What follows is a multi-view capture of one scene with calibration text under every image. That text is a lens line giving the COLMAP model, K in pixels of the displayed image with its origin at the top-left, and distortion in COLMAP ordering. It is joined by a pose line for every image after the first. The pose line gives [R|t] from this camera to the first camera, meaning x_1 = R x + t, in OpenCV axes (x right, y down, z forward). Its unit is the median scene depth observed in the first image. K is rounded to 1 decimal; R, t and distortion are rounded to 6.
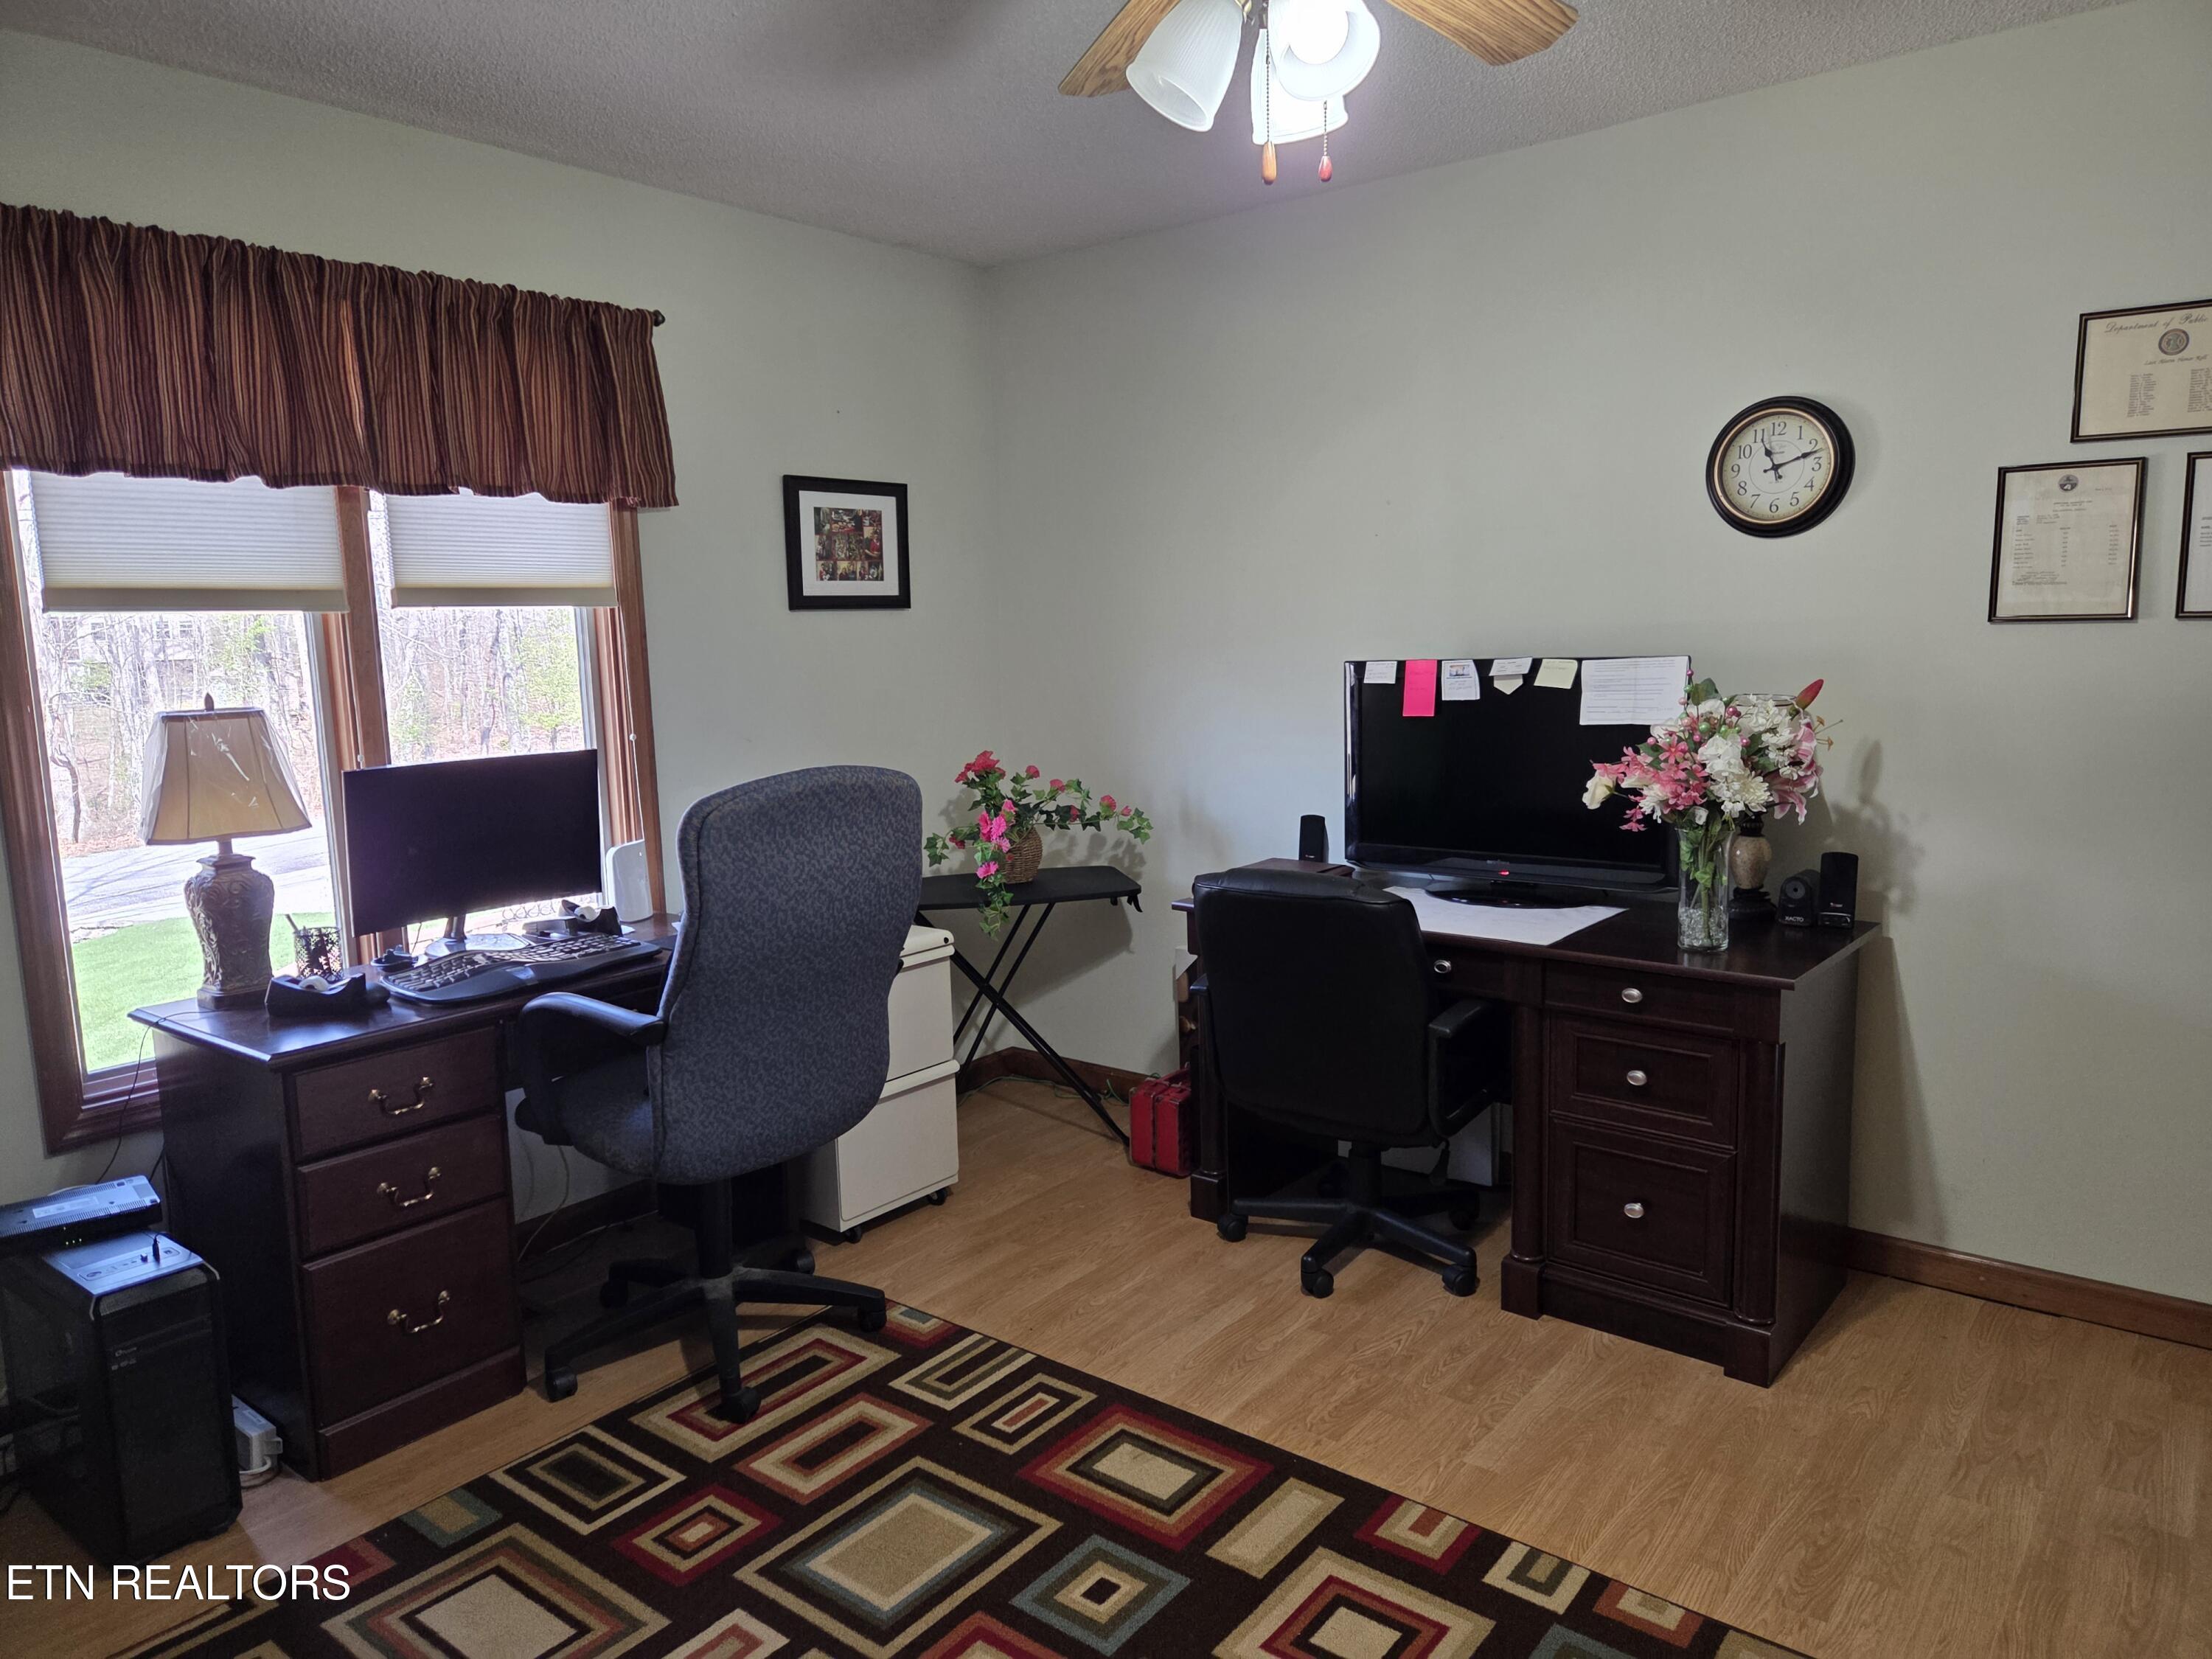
lens RADIAL K [[1485.5, 0, 1109.9], [0, 1485.5, 836.3], [0, 0, 1]] dist [0.070319, -0.049795]
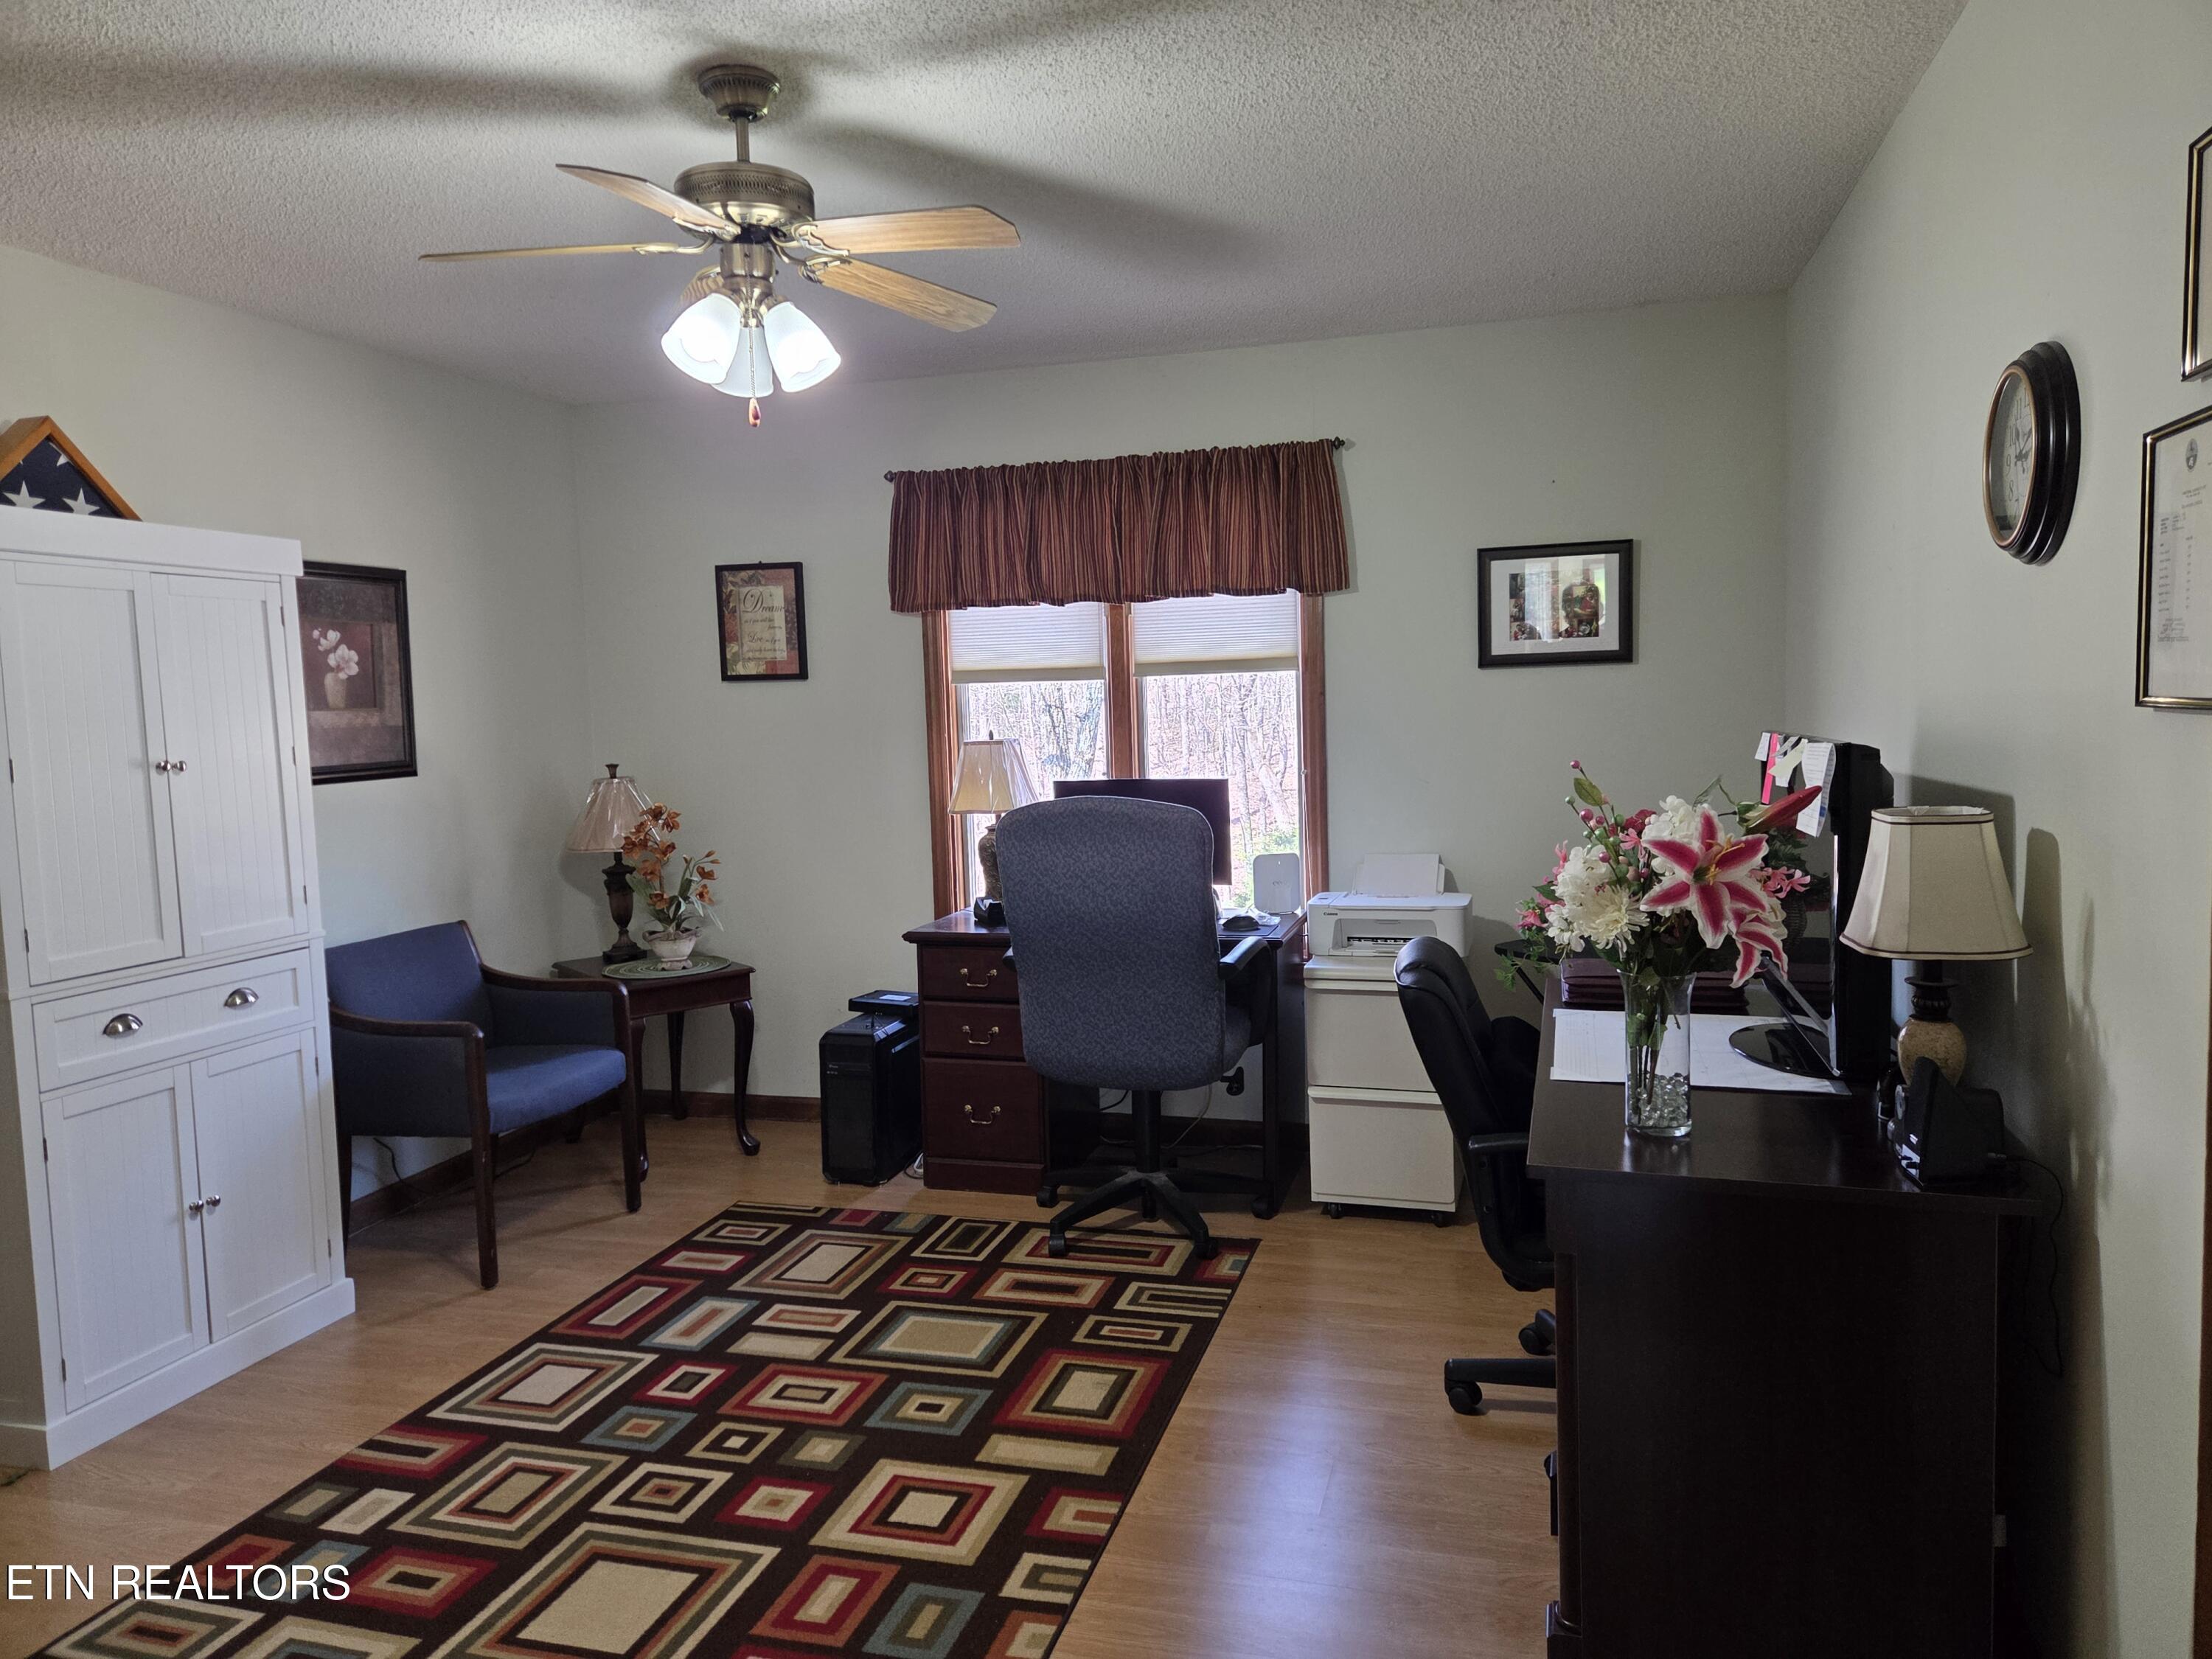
lens RADIAL K [[1485.5, 0, 1117.8], [0, 1485.5, 818.4], [0, 0, 1]] dist [0.070319, -0.049795]
pose [[0.384957, 0.087446, -0.918782, 1.032076], [-0.114535, 0.992332, 0.046457, -0.089372], [0.915800, 0.087349, 0.392021, 0.474432]]
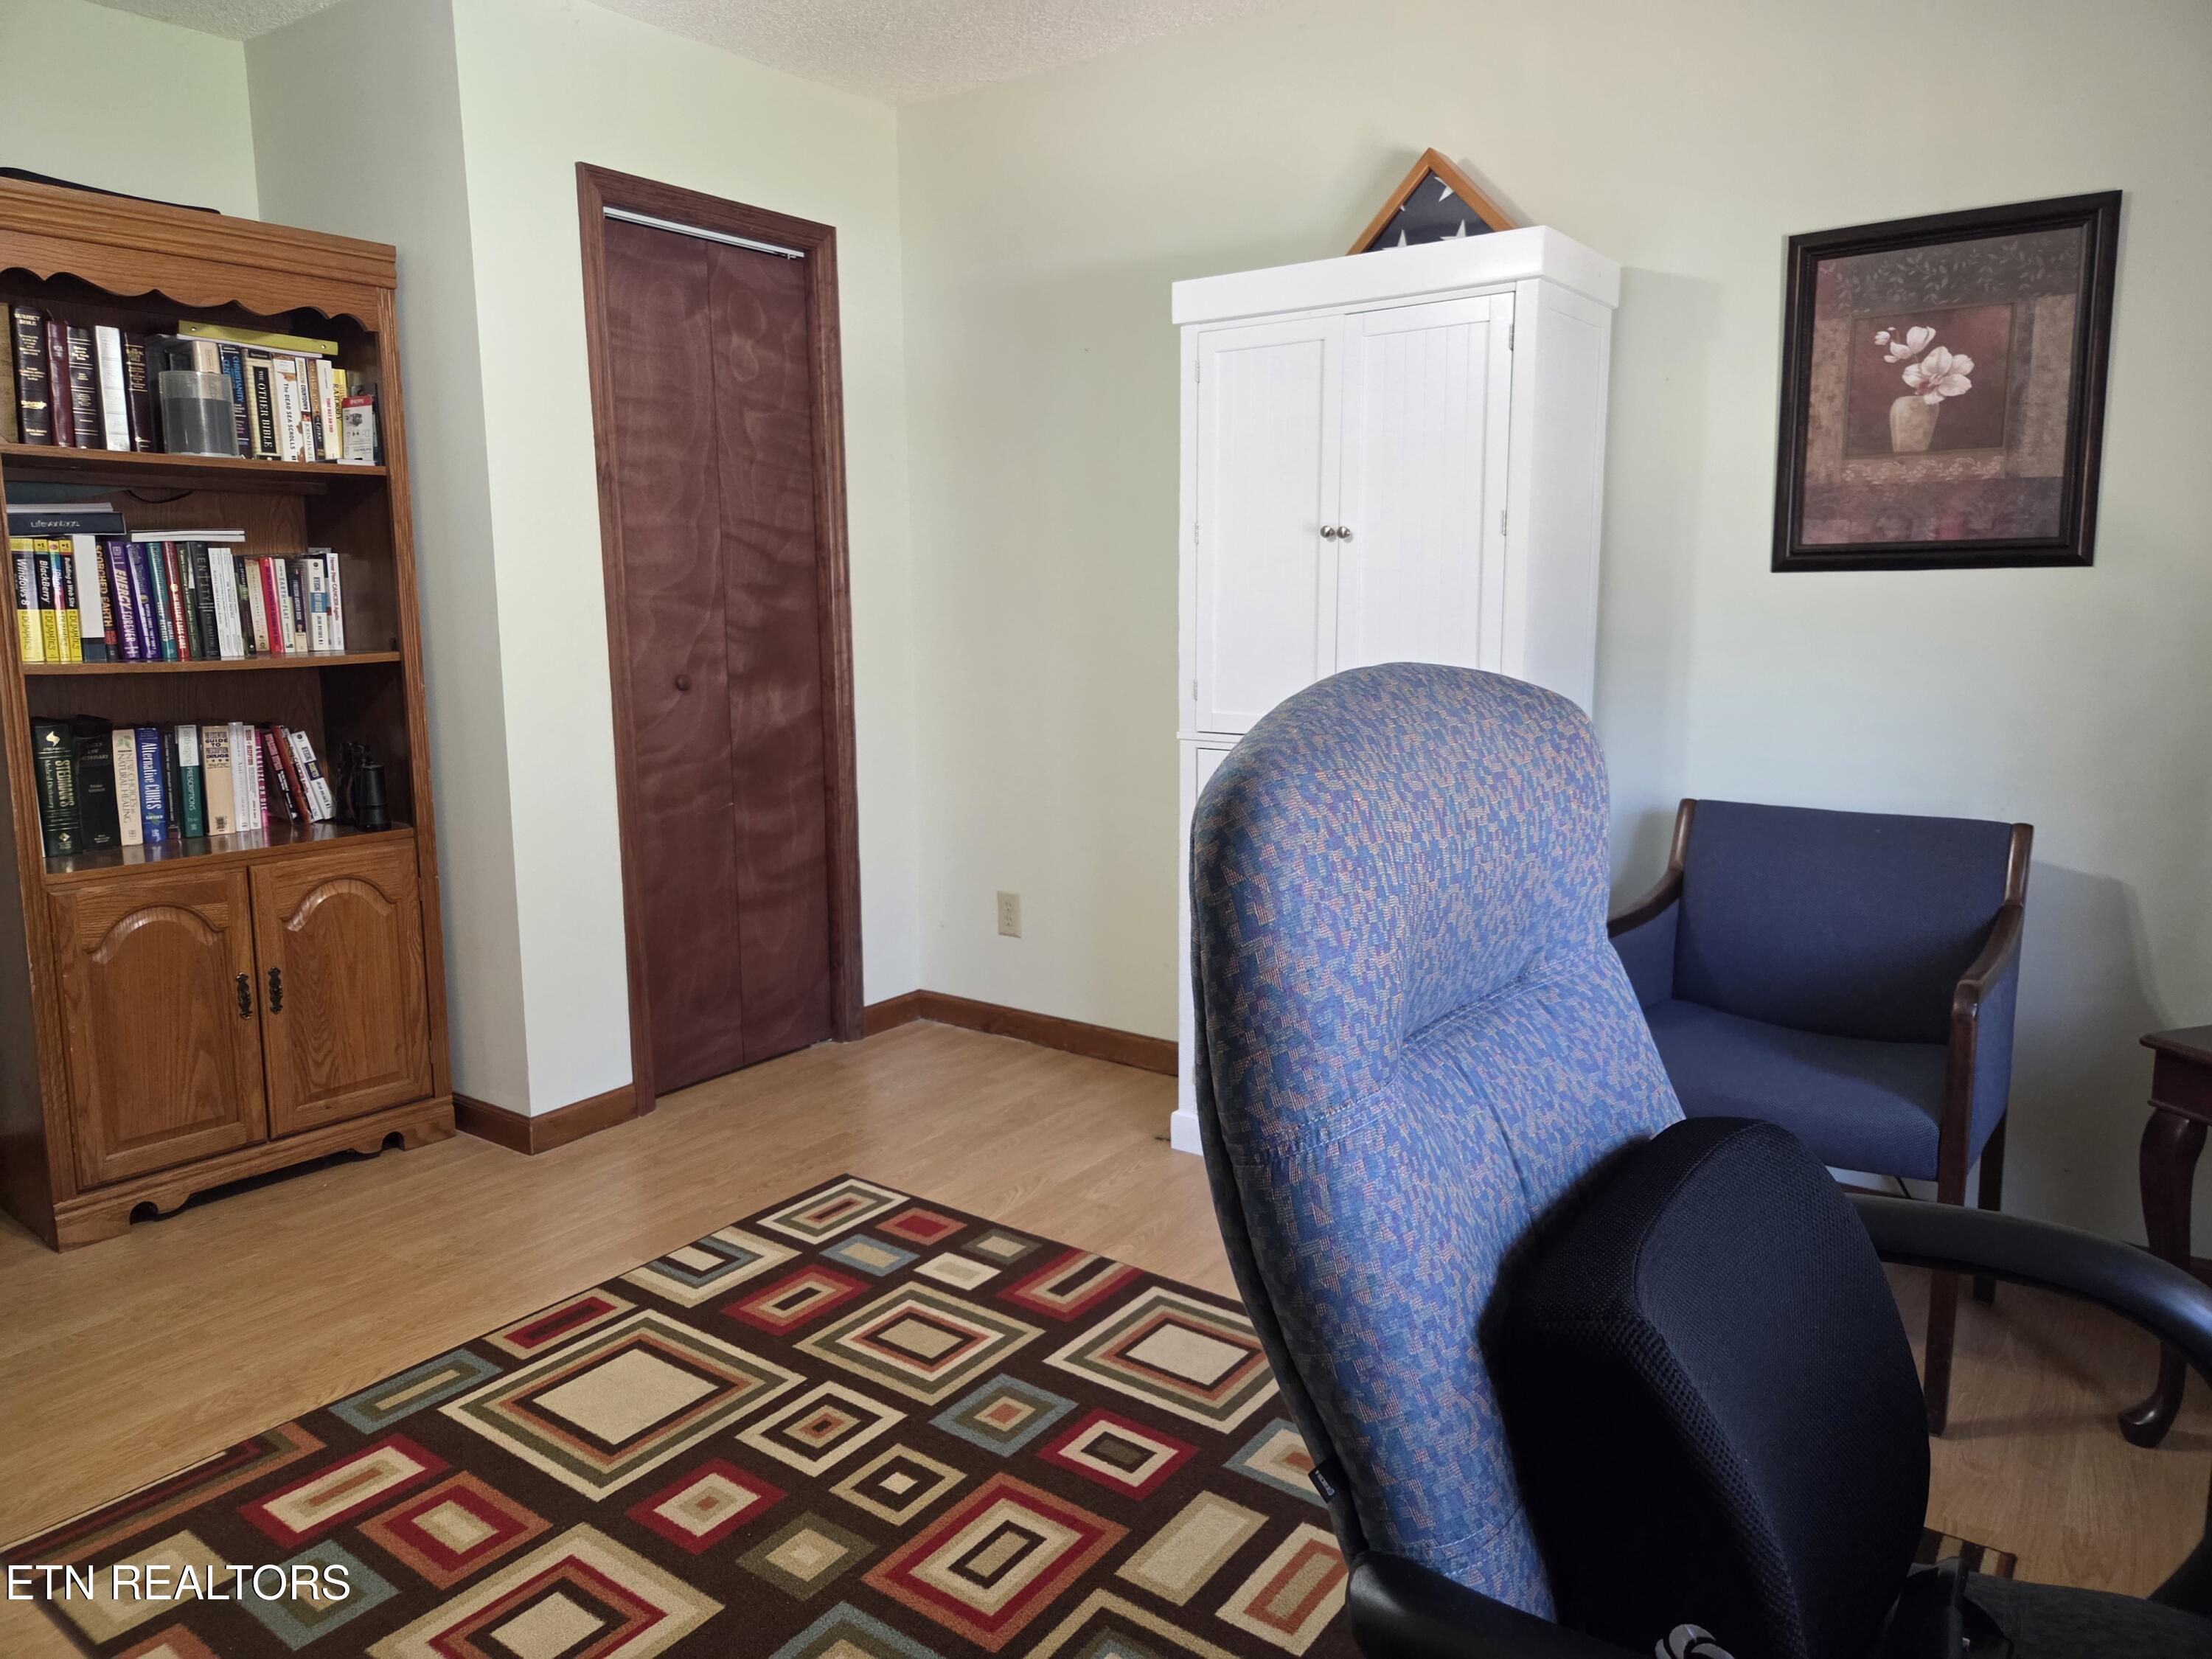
lens RADIAL K [[1485.5, 0, 1055.2], [0, 1485.5, 789.4], [0, 0, 1]] dist [0.070319, -0.049795]
pose [[-0.998815, 0.038111, -0.030263, -0.095452], [0.027698, 0.956503, 0.290403, -0.130283], [0.040015, 0.289221, -0.956426, 1.327771]]
